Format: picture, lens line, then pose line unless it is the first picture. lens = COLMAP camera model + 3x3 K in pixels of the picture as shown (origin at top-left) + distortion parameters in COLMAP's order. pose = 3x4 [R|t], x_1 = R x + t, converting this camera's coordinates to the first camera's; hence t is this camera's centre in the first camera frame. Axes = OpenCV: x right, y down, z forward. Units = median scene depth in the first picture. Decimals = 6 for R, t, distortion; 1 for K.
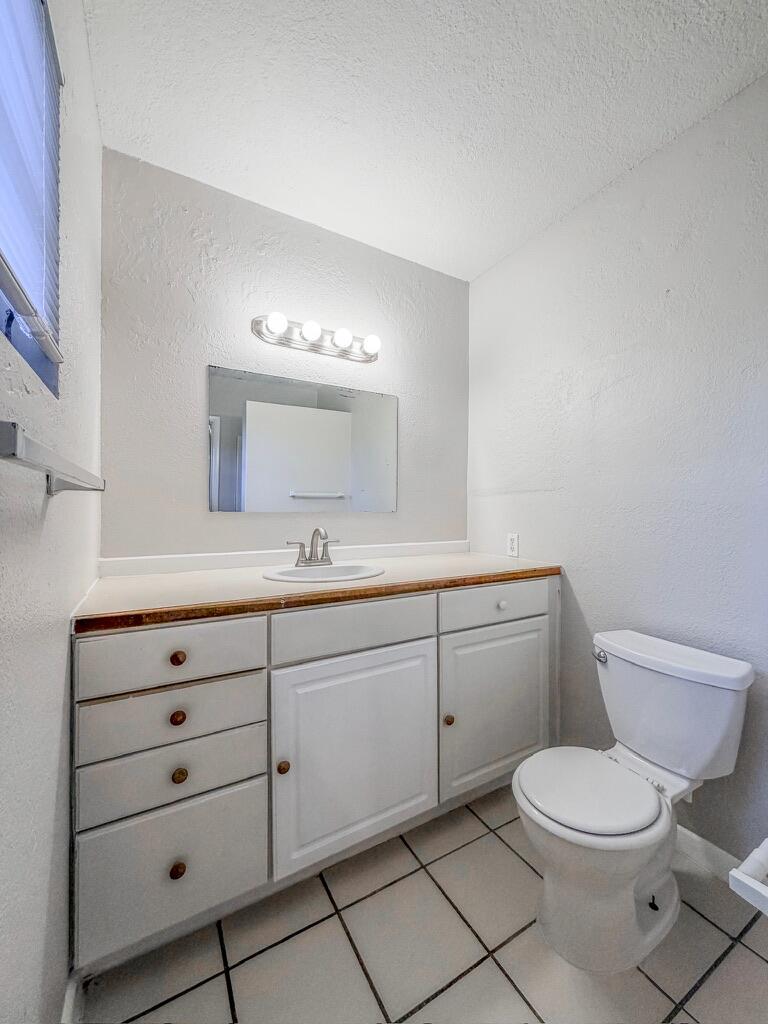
lens RADIAL K [[409.6, 0, 385.5], [0, 409.6, 509.8], [0, 0, 1]] dist [0.000436, 0.000525]
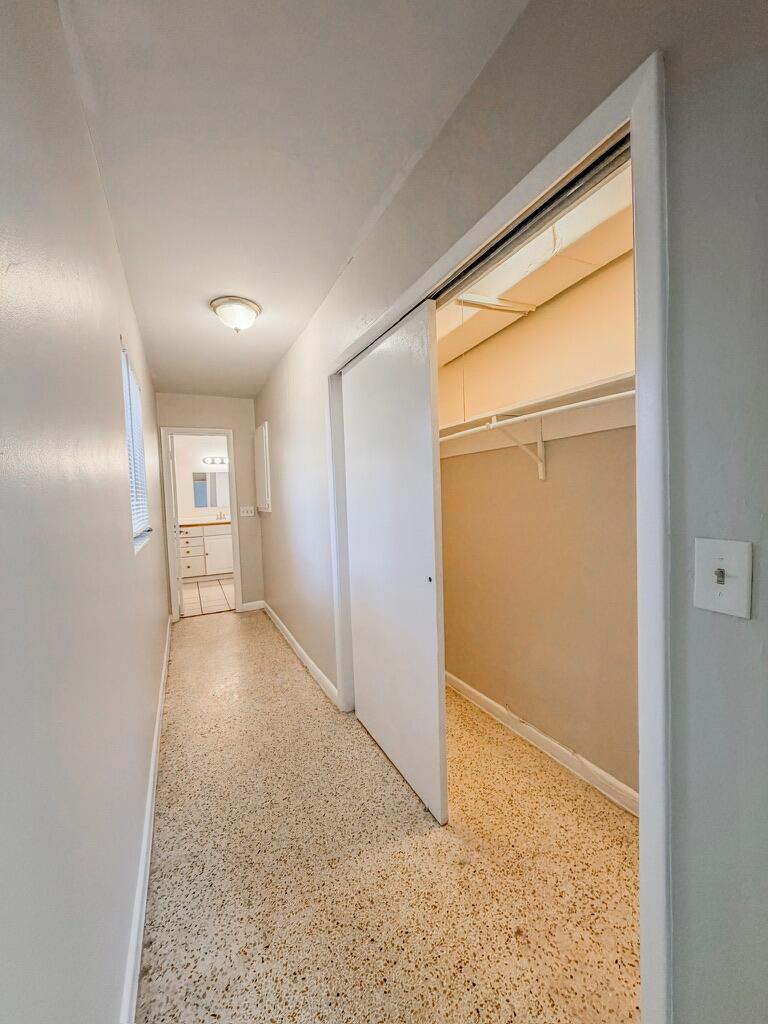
lens RADIAL K [[409.6, 0, 382.3], [0, 409.6, 512.7], [0, 0, 1]] dist [0.000436, 0.000525]
pose [[0.996518, -0.040861, -0.072682, 1.971872], [0.043831, 0.998248, 0.039758, -0.030406], [0.070931, -0.042805, 0.996562, -3.358628]]
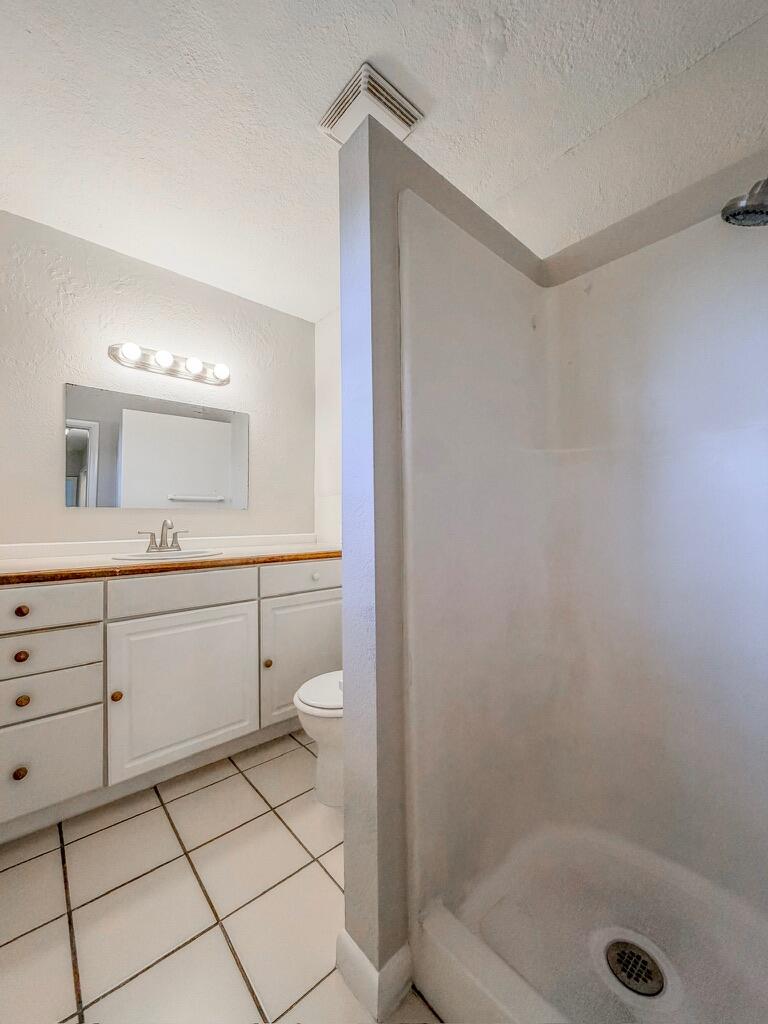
lens RADIAL K [[409.6, 0, 386.8], [0, 409.6, 508.9], [0, 0, 1]] dist [0.000436, 0.000525]
pose [[0.980260, -0.004952, 0.197649, 0.270967], [0.009575, 0.999702, -0.022444, 0.050442], [-0.197479, 0.023893, 0.980016, -0.376033]]
